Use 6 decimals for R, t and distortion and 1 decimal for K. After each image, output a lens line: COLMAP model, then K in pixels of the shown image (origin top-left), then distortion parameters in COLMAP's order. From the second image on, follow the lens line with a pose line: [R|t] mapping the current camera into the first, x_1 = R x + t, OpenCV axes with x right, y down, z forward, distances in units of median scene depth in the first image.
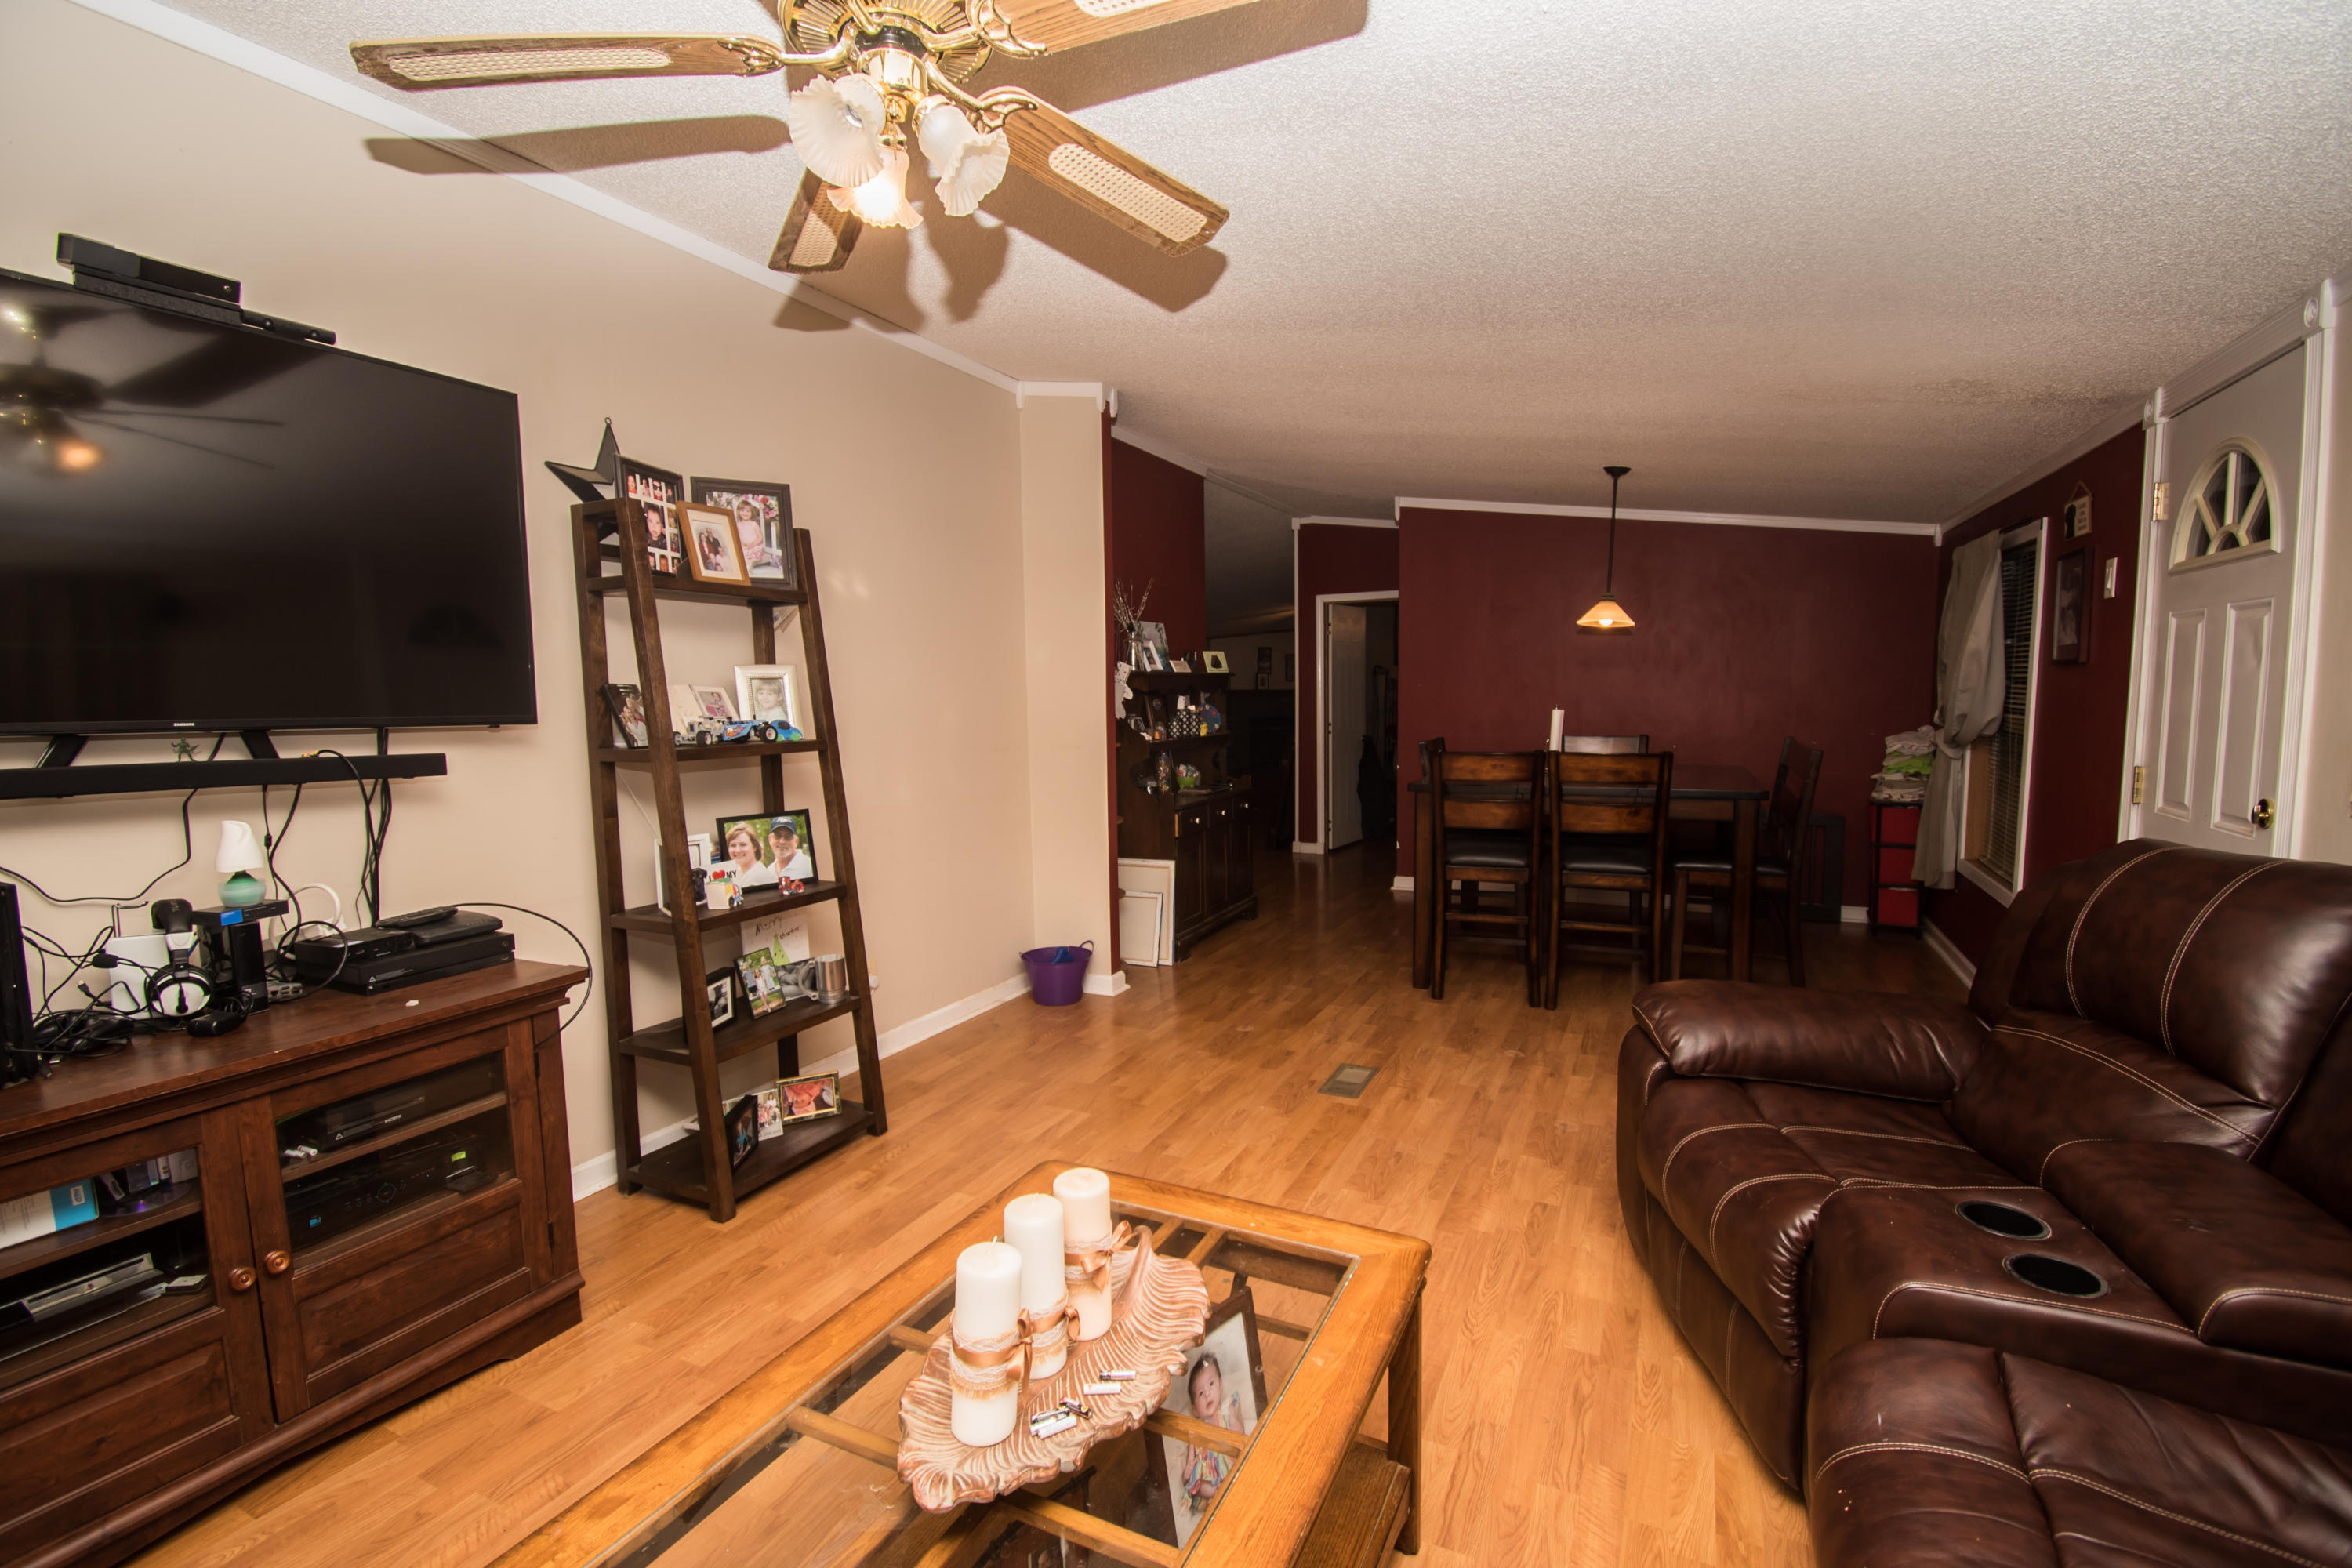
lens RADIAL K [[1043.9, 0, 1170.6], [0, 1043.9, 791.9], [0, 0, 1]] dist [0.012905, -0.019093]
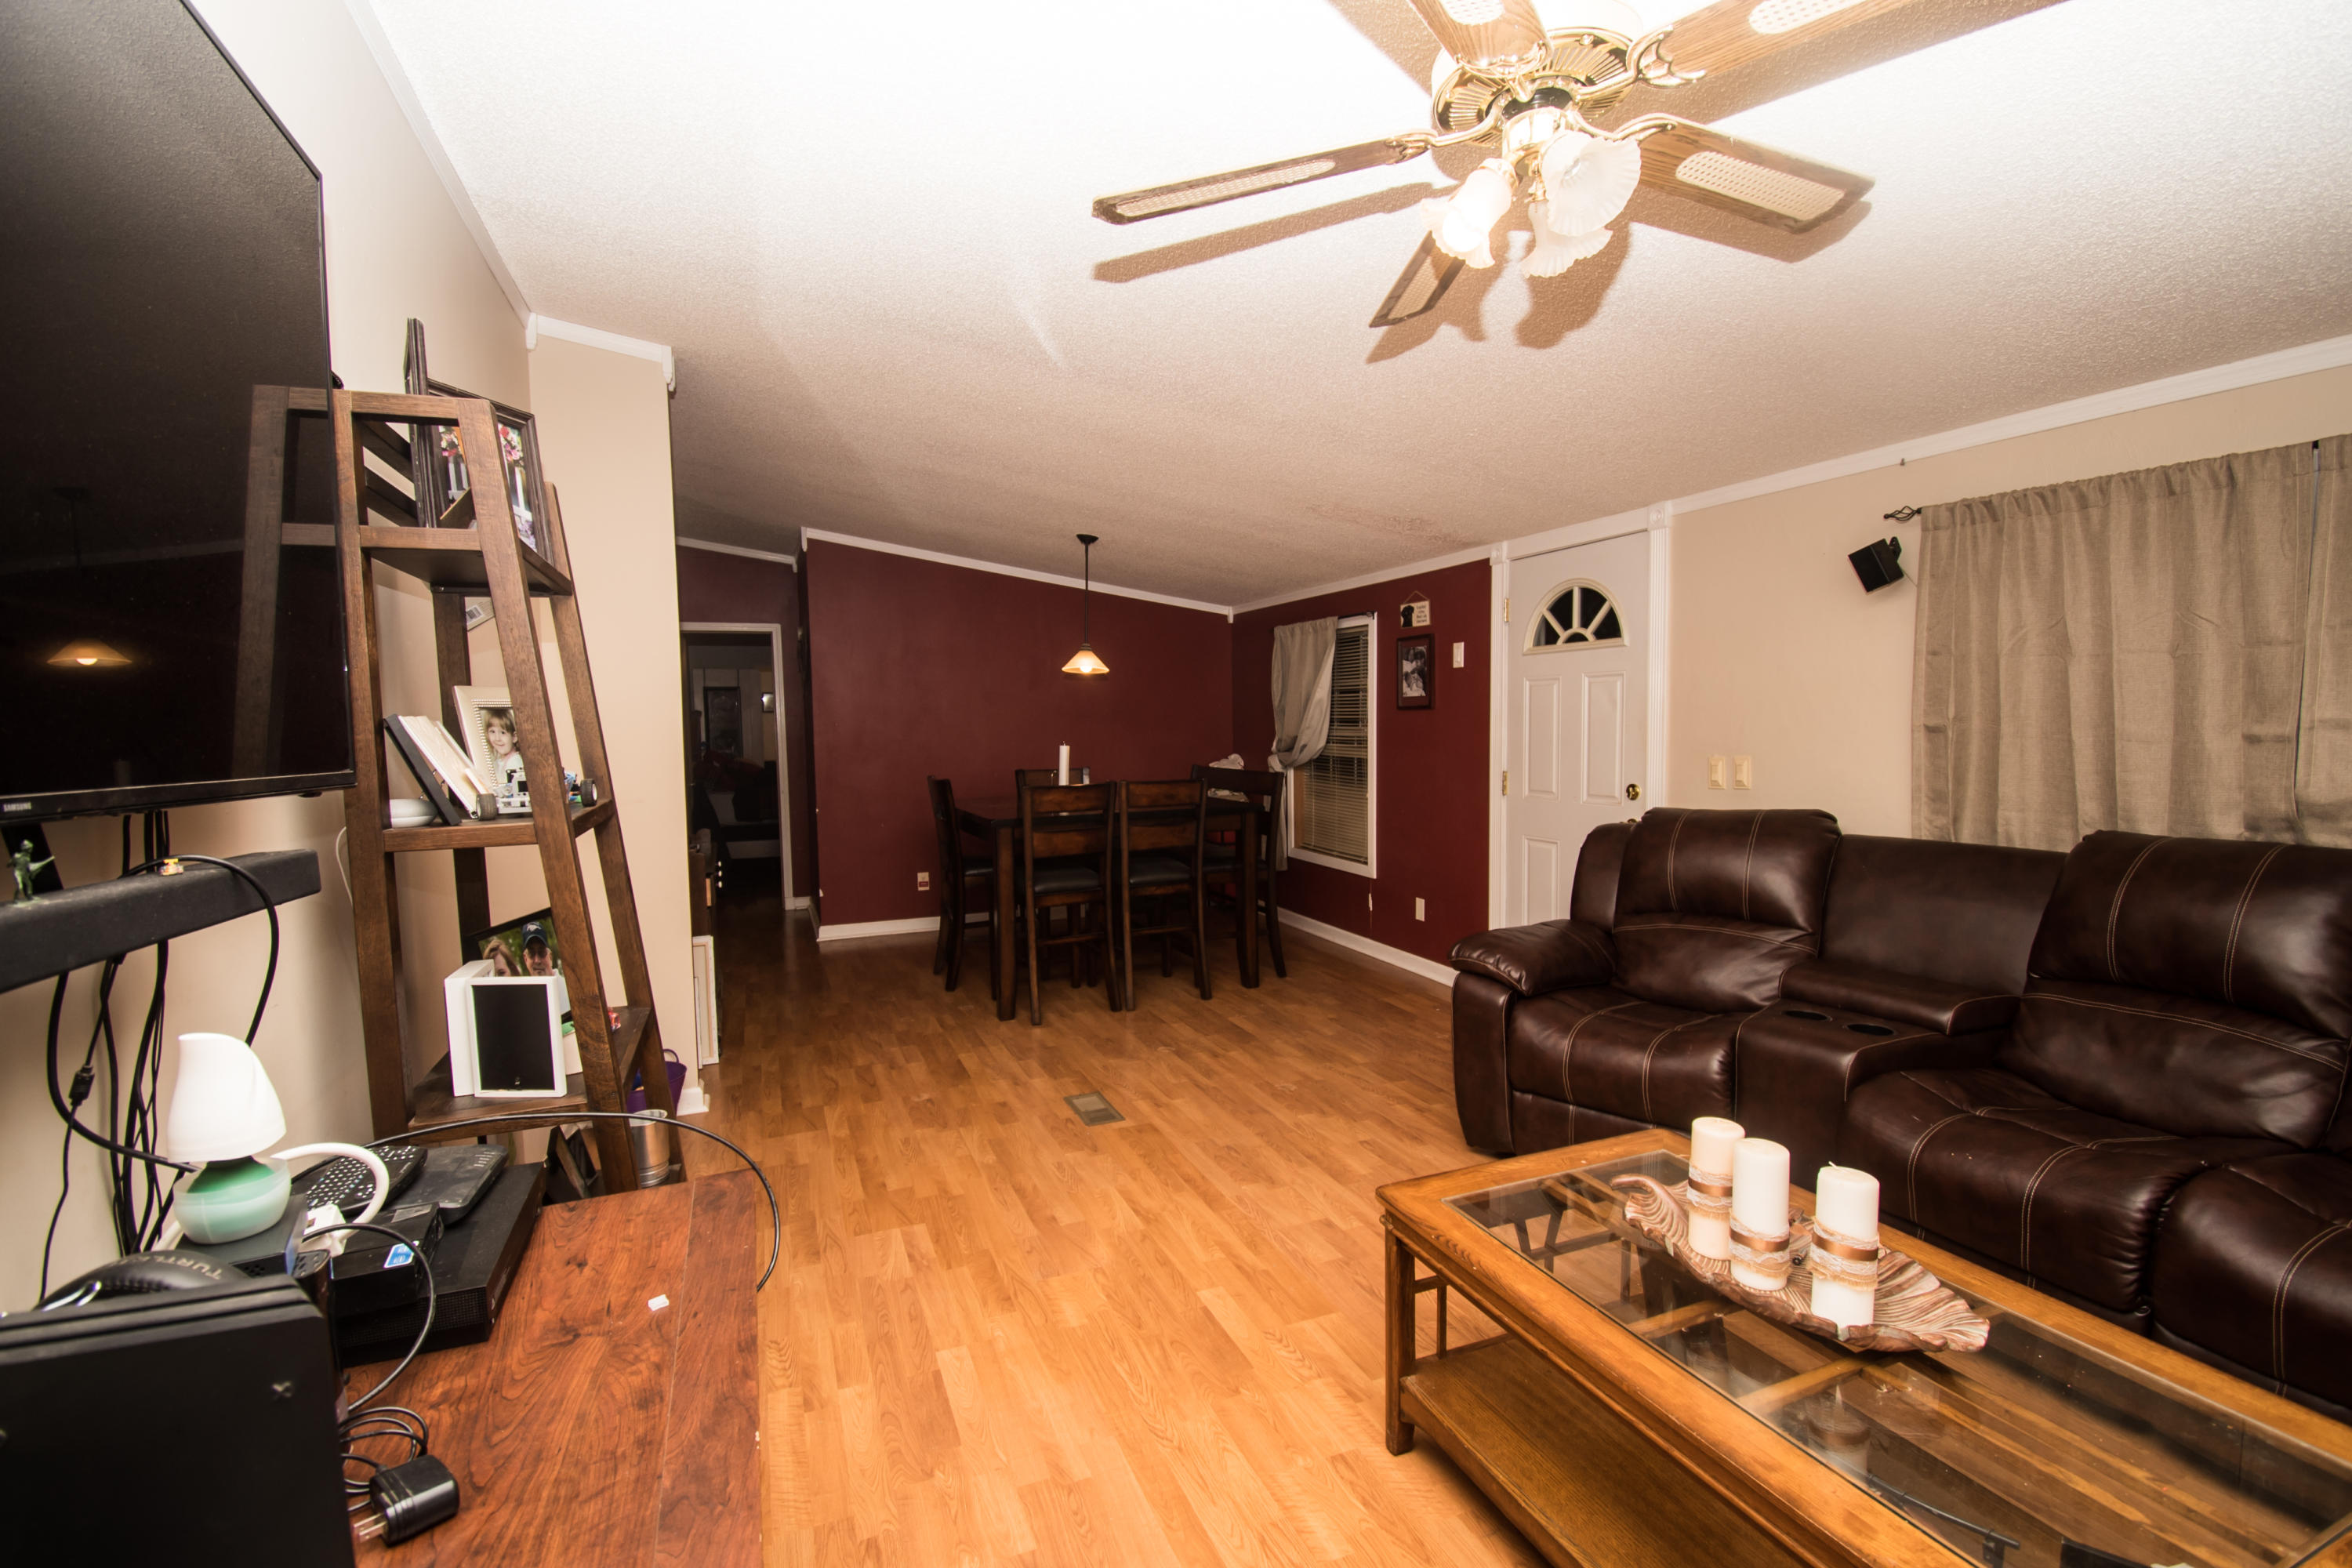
lens RADIAL K [[1043.9, 0, 1181.8], [0, 1043.9, 786.6], [0, 0, 1]] dist [0.012905, -0.019093]
pose [[0.663979, -0.043968, 0.746458, -0.603060], [0.078203, 0.996878, -0.010844, -0.021584], [-0.743651, 0.065576, 0.665345, 0.277642]]
